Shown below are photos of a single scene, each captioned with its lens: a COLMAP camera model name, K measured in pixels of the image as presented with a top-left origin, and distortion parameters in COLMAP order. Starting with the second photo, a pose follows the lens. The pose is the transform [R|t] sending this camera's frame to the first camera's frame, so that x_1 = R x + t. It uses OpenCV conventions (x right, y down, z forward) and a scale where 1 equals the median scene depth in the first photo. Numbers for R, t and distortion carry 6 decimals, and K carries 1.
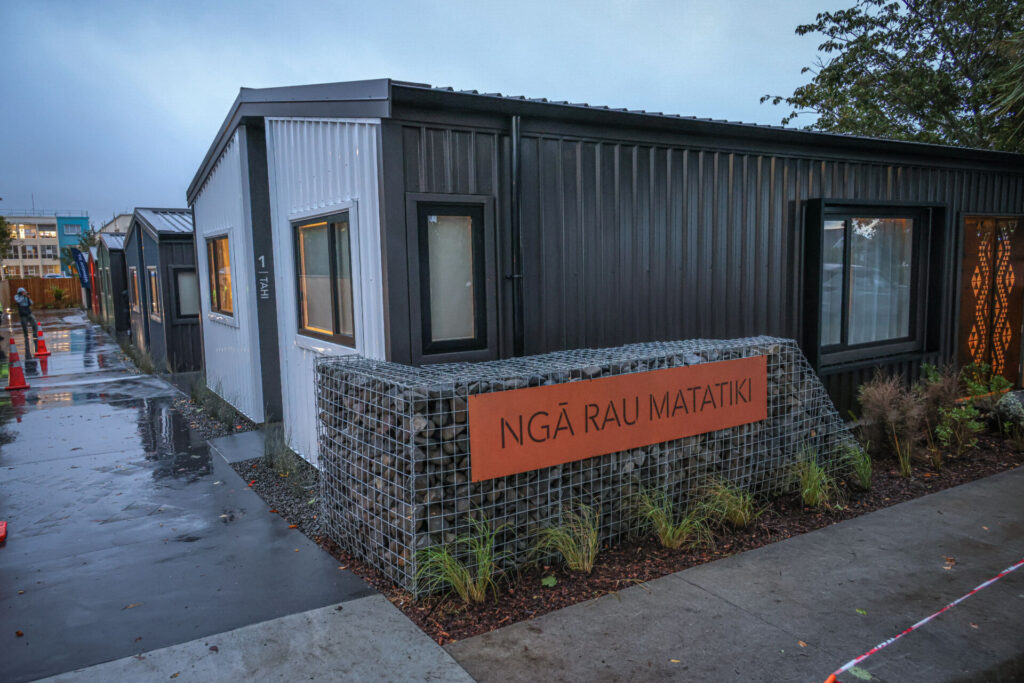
lens RADIAL K [[717.0, 0, 512.0], [0, 717.0, 341.5], [0, 0, 1]] dist [0.011330, 0.001167]
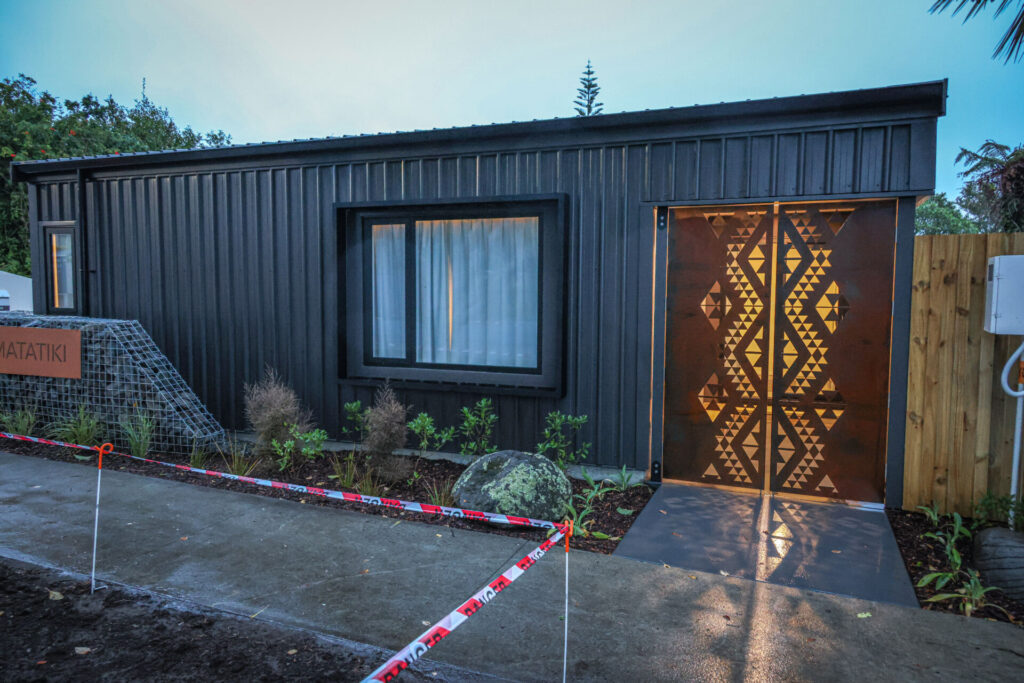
lens RADIAL K [[717.0, 0, 512.0], [0, 717.0, 341.5], [0, 0, 1]] dist [0.011330, 0.001167]
pose [[0.588190, 0.084775, -0.804267, 1.303647], [-0.114359, 0.993216, 0.021057, -0.054611], [0.800596, 0.079589, 0.593895, 0.584894]]
